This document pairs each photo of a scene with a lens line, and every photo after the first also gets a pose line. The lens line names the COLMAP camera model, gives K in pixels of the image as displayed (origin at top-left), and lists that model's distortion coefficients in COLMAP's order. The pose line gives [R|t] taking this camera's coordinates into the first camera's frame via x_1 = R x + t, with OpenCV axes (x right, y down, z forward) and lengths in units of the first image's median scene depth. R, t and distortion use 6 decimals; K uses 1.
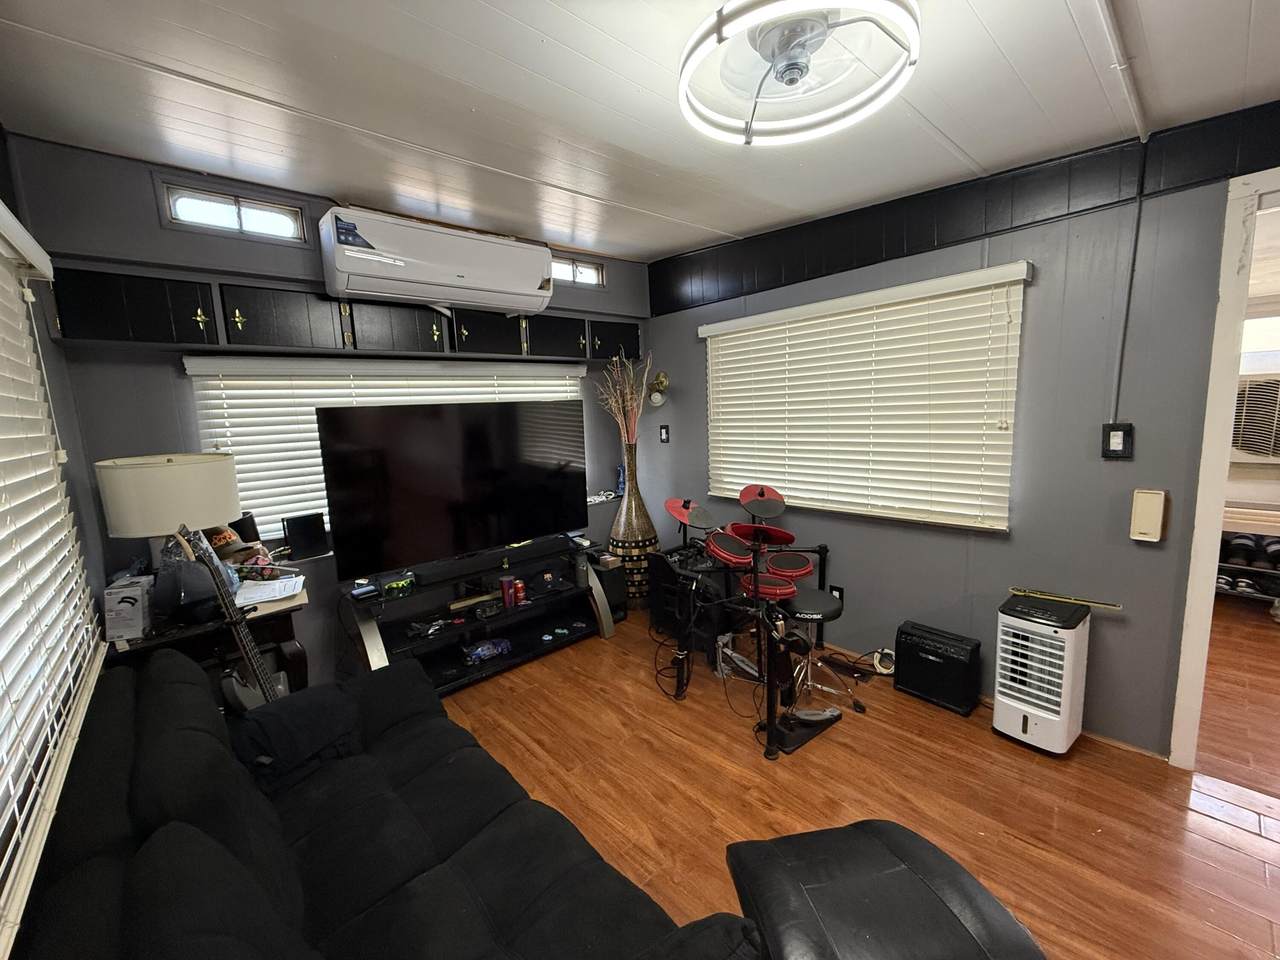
lens RADIAL K [[507.8, 0, 634.8], [0, 507.8, 480.1], [0, 0, 1]] dist [-0.000280, 0.000058]
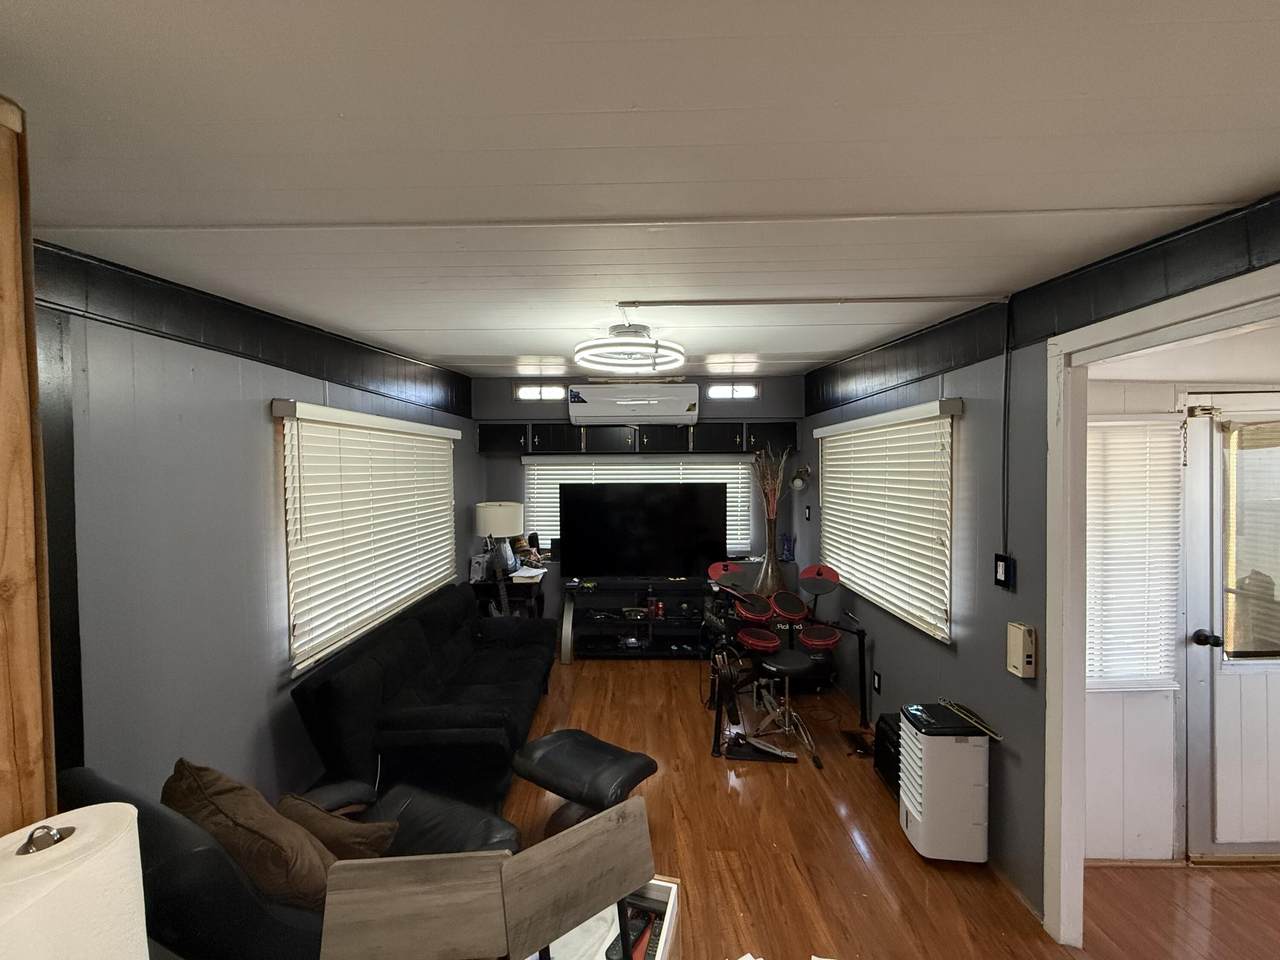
lens RADIAL K [[507.8, 0, 636.9], [0, 507.8, 478.6], [0, 0, 1]] dist [-0.000280, 0.000058]
pose [[0.735850, 0.057151, -0.674728, 0.760714], [-0.123752, 0.991001, -0.051022, -0.083253], [0.665740, 0.121044, 0.736300, -0.197664]]
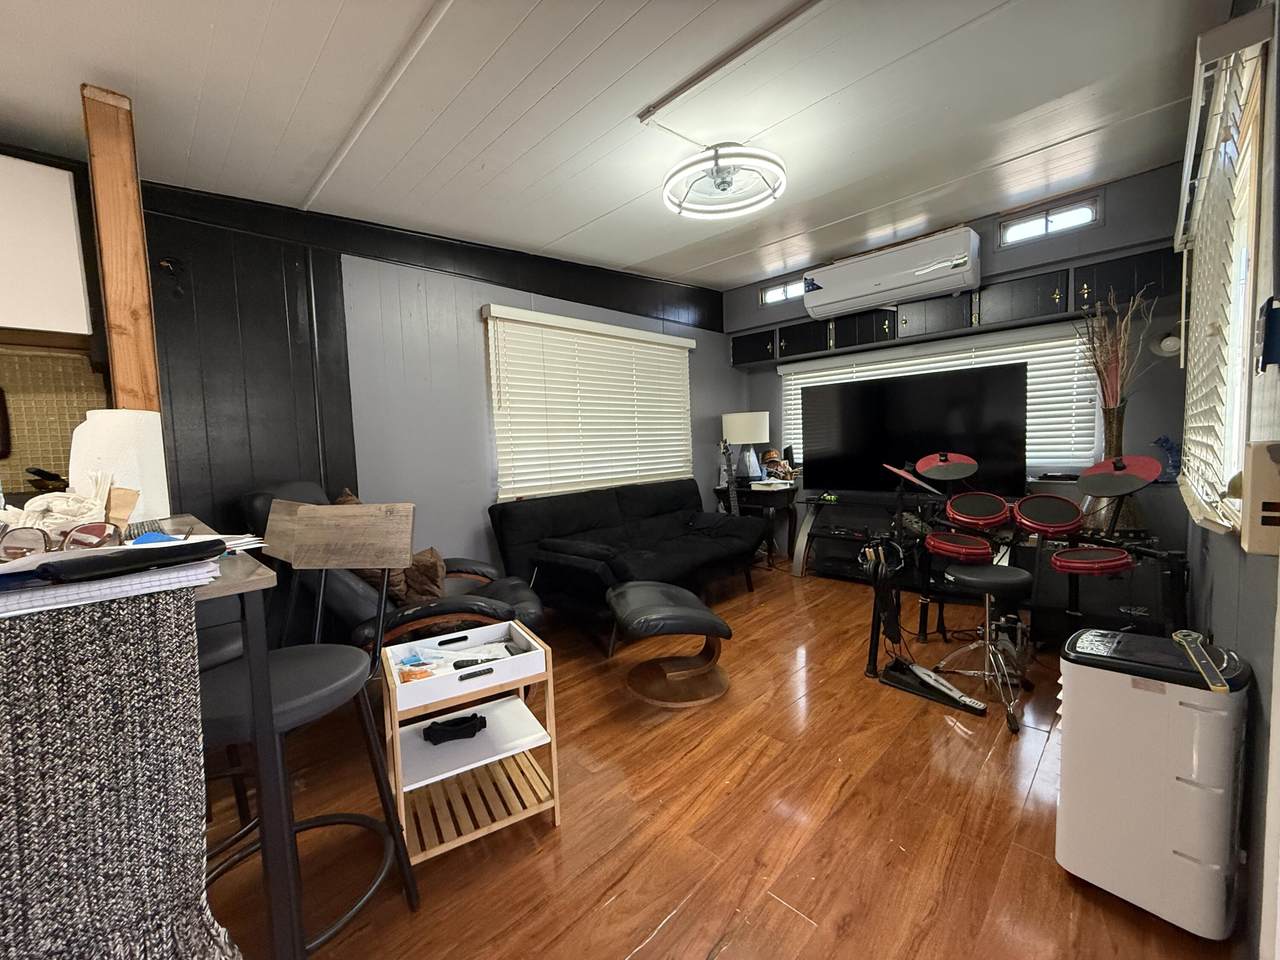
lens RADIAL K [[507.8, 0, 636.5], [0, 507.8, 481.4], [0, 0, 1]] dist [-0.000280, 0.000058]
pose [[0.057663, 0.116902, -0.991468, 0.974808], [-0.107973, 0.988025, 0.110216, 0.043770], [0.992480, 0.100696, 0.069594, 0.281442]]
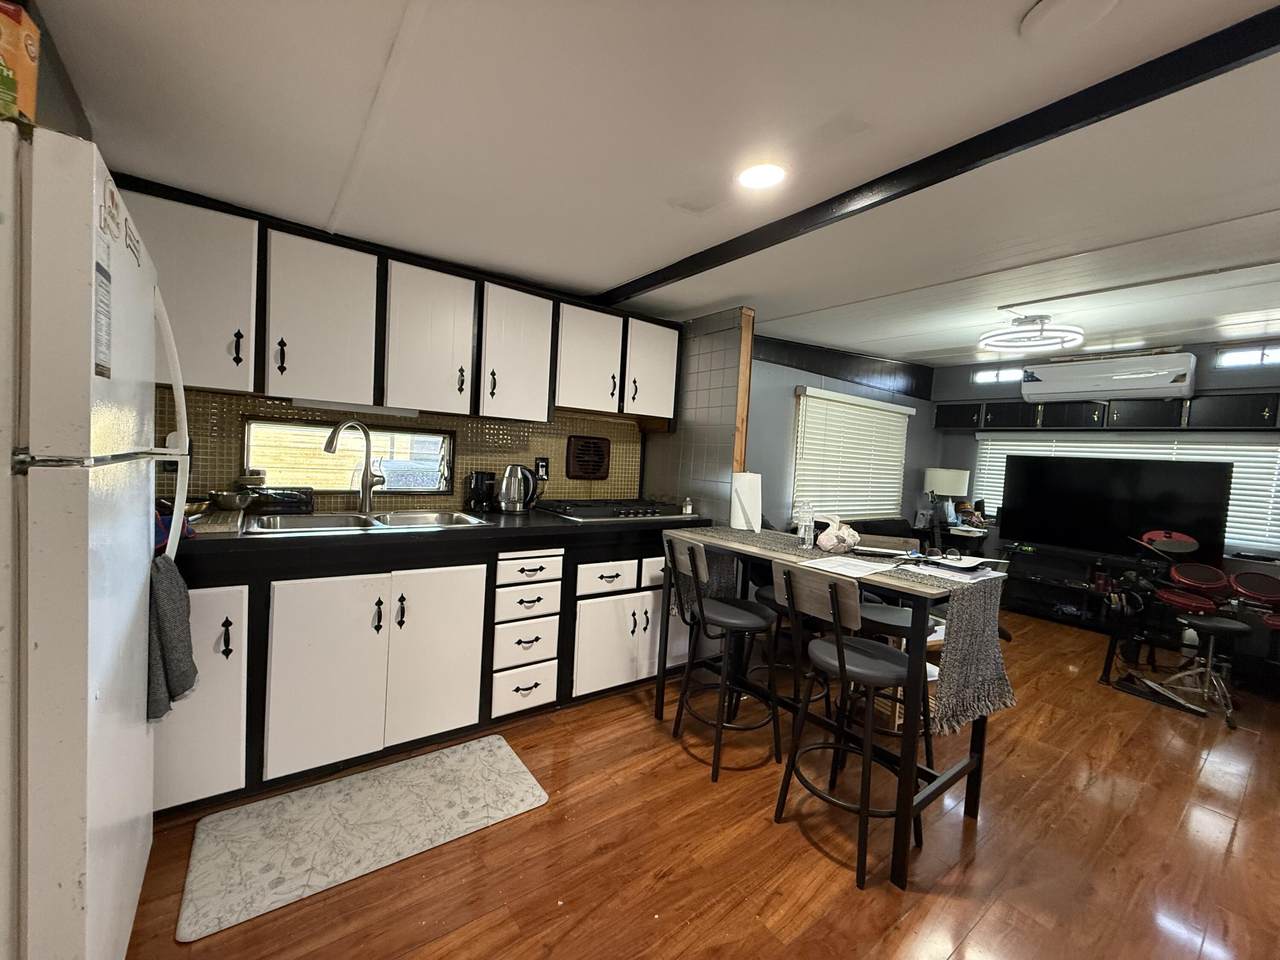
lens RADIAL K [[507.8, 0, 636.0], [0, 507.8, 480.3], [0, 0, 1]] dist [-0.000280, 0.000058]
pose [[-0.089928, 0.091588, -0.991728, 1.433342], [-0.197503, 0.974347, 0.107892, 0.035926], [0.976169, 0.205572, -0.069532, -0.324433]]
